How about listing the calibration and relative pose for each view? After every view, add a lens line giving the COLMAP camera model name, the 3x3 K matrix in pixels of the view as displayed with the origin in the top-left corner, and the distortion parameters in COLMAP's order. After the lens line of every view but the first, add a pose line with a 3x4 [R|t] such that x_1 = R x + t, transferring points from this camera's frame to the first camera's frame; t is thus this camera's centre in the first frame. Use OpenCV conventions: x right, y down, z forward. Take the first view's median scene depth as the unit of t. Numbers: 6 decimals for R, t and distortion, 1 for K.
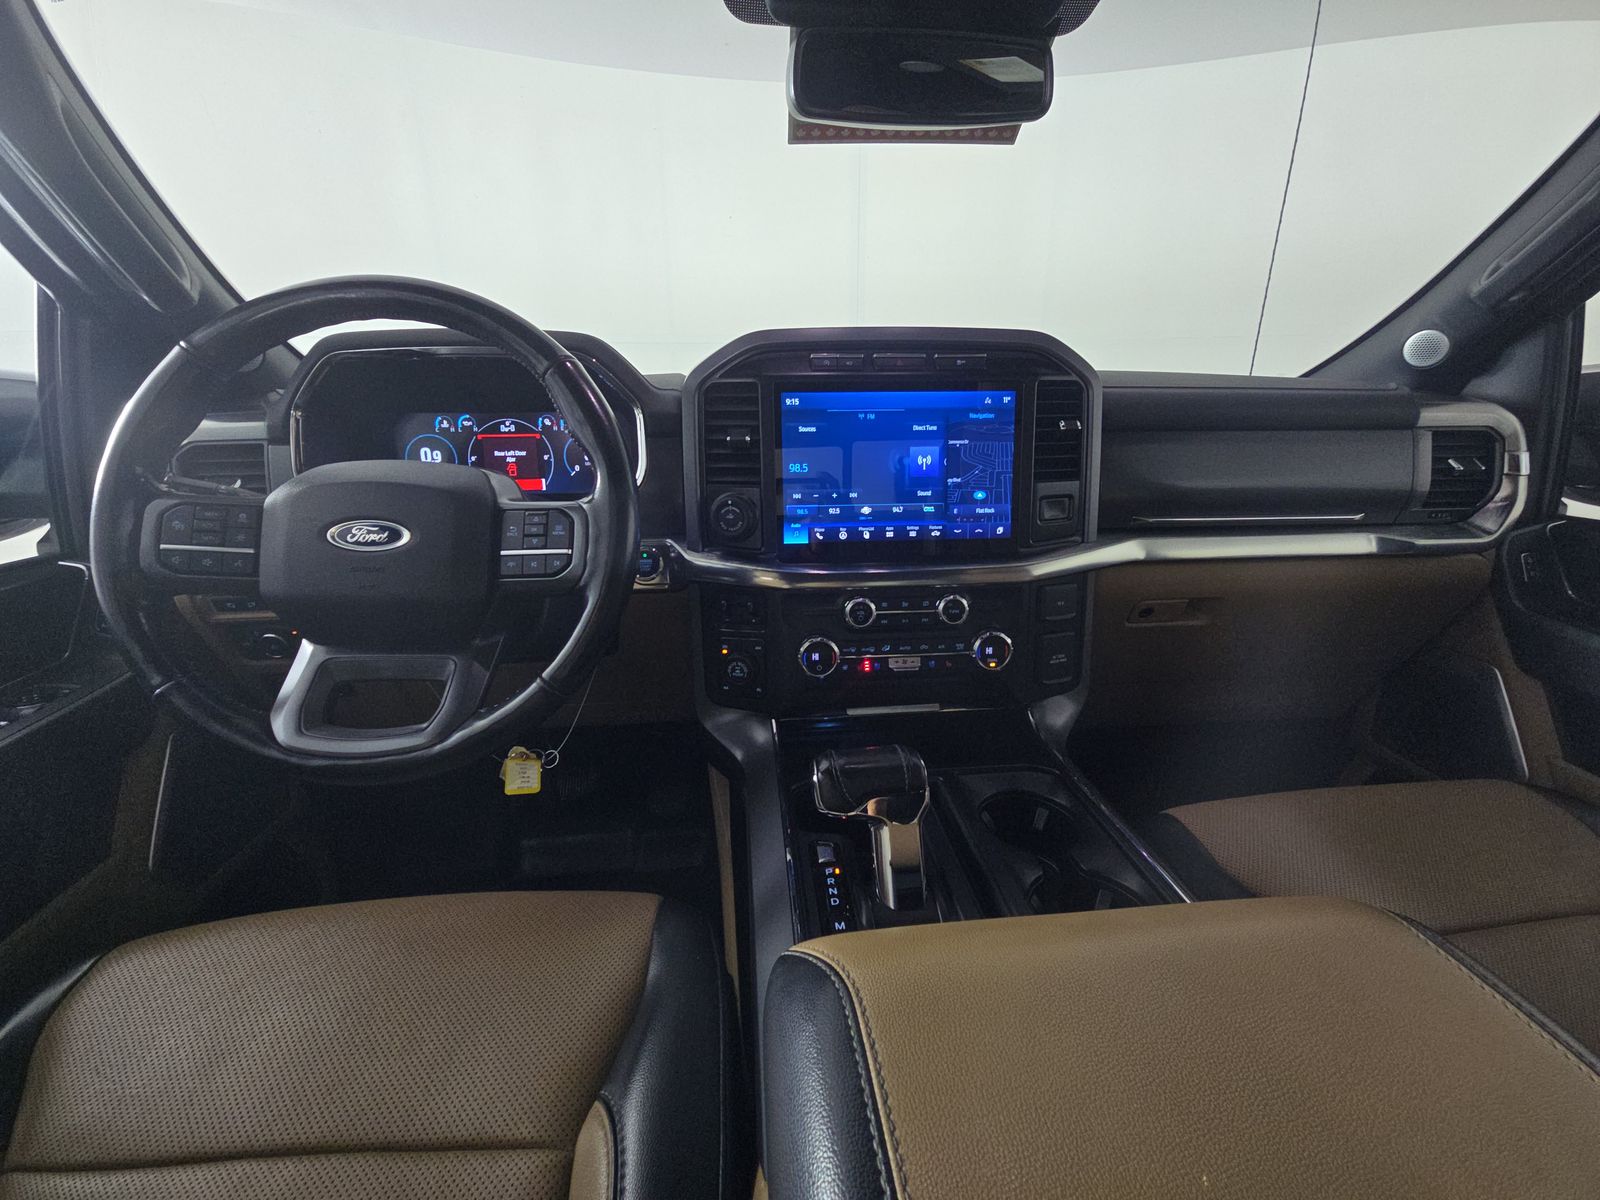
lens RADIAL K [[647.7, 0, 798.7], [0, 647.7, 593.1], [0, 0, 1]] dist [-0.001726, -0.000099]
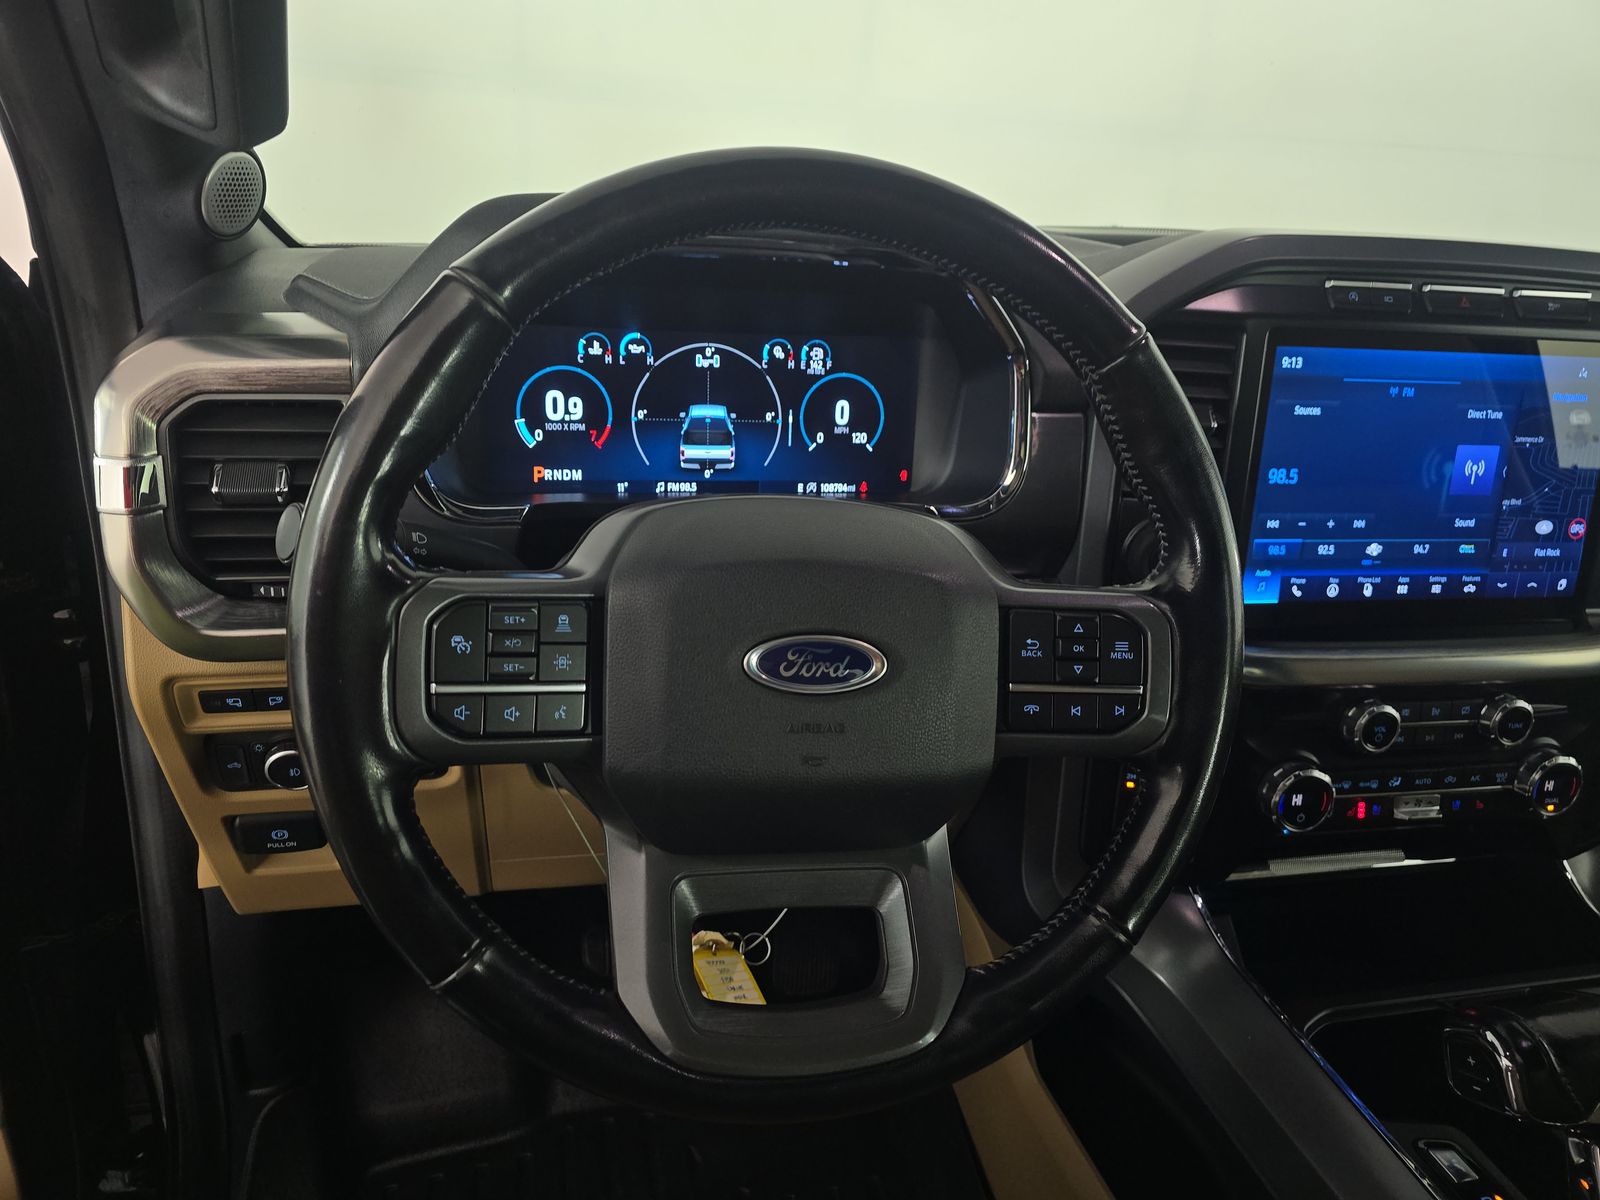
lens RADIAL K [[1079.2, 0, 799.0], [0, 1079.2, 605.7], [0, 0, 1]] dist [0.006196, -0.011483]
pose [[0.991757, 0.020157, 0.126541, -0.535564], [-0.030878, 0.996043, 0.083341, -0.142268], [-0.124360, -0.086562, 0.988454, 0.090023]]
